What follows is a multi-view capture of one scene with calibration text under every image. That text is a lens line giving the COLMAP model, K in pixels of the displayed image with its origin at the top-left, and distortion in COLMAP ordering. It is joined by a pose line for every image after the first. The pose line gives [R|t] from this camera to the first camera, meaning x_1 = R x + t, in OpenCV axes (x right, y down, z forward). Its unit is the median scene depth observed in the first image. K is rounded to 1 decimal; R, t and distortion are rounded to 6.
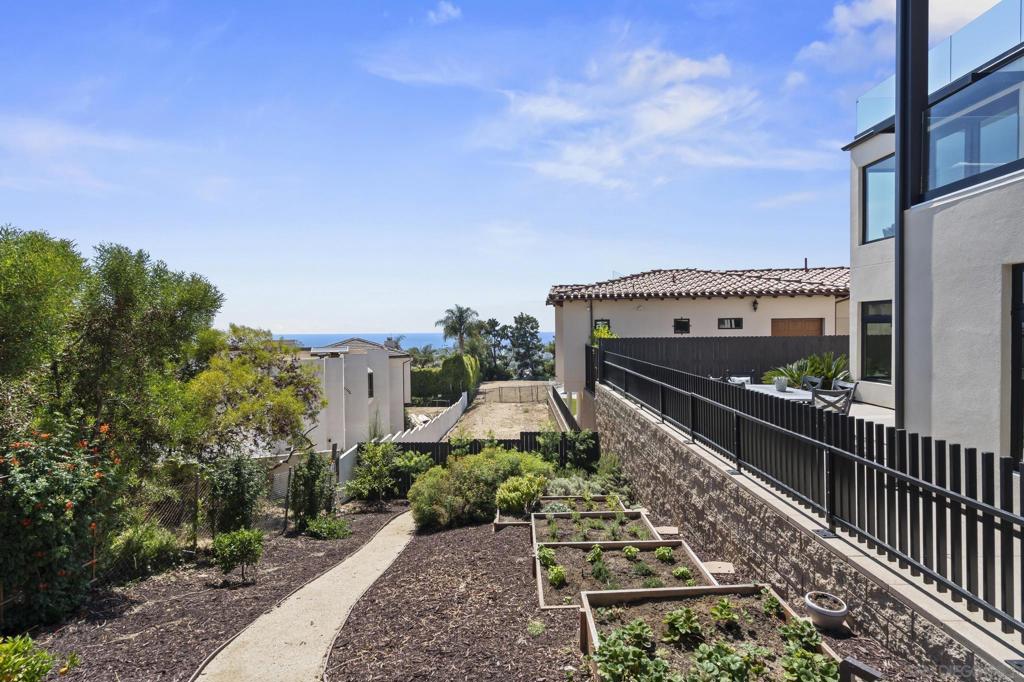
lens RADIAL K [[451.1, 0, 512.0], [0, 451.1, 335.0], [0, 0, 1]] dist [-0.000981, -0.000048]
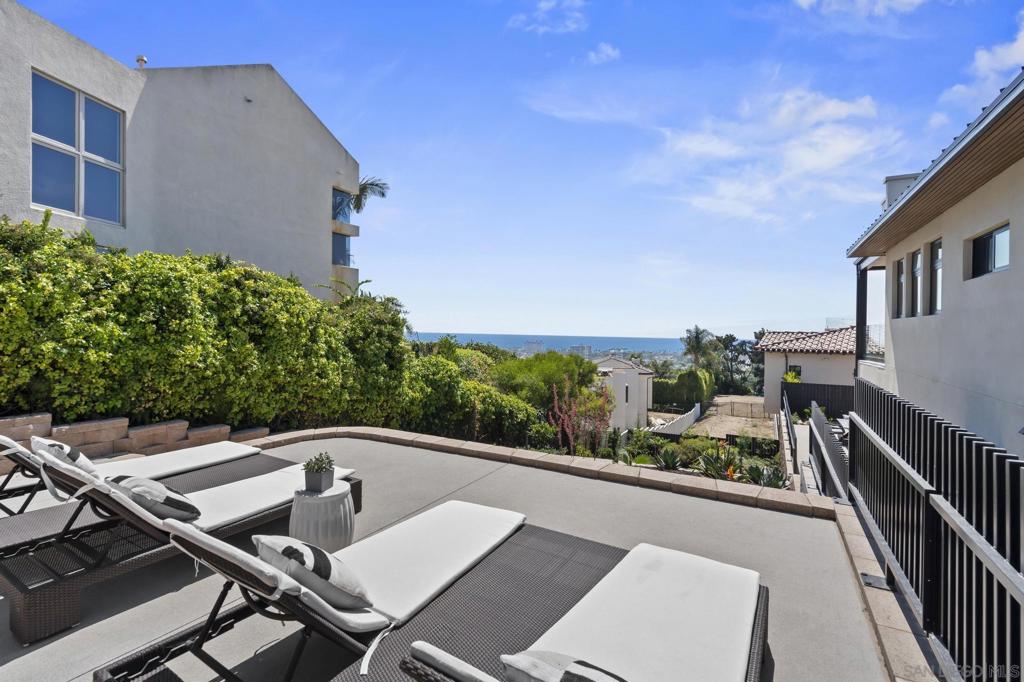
lens RADIAL K [[451.1, 0, 512.0], [0, 451.1, 335.0], [0, 0, 1]] dist [-0.000981, -0.000048]
pose [[0.873952, 0.022962, -0.485469, 0.040454], [-0.025391, 0.999676, 0.001573, -0.042766], [0.485348, 0.010952, 0.874252, -0.269704]]
